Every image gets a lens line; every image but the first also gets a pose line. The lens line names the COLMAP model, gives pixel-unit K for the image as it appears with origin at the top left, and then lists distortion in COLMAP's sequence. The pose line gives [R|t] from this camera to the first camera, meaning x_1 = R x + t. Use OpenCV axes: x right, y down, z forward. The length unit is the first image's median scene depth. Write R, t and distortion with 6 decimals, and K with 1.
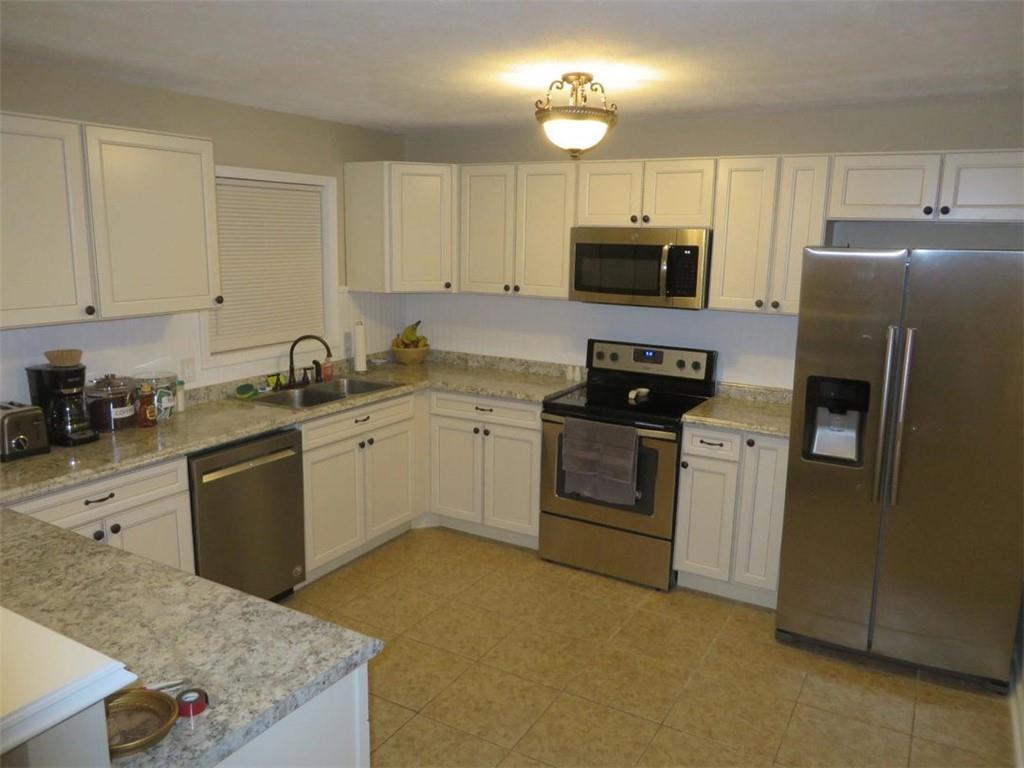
lens RADIAL K [[782.6, 0, 518.2], [0, 782.6, 385.9], [0, 0, 1]] dist [-0.006037, -0.004473]
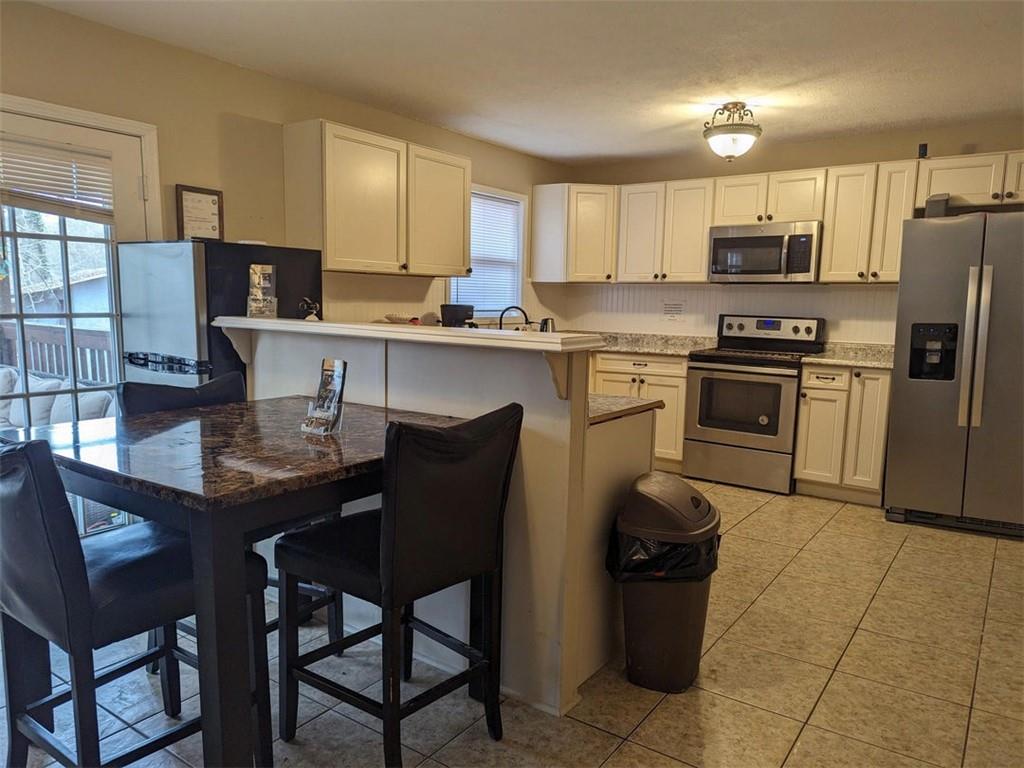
lens RADIAL K [[715.9, 0, 505.2], [0, 715.9, 385.3], [0, 0, 1]] dist [-0.013347, 0.000385]
pose [[0.990785, 0.012016, -0.134910, -0.114630], [-0.019433, 0.998363, -0.053796, 0.145359], [0.134043, 0.055922, 0.989396, -0.243424]]
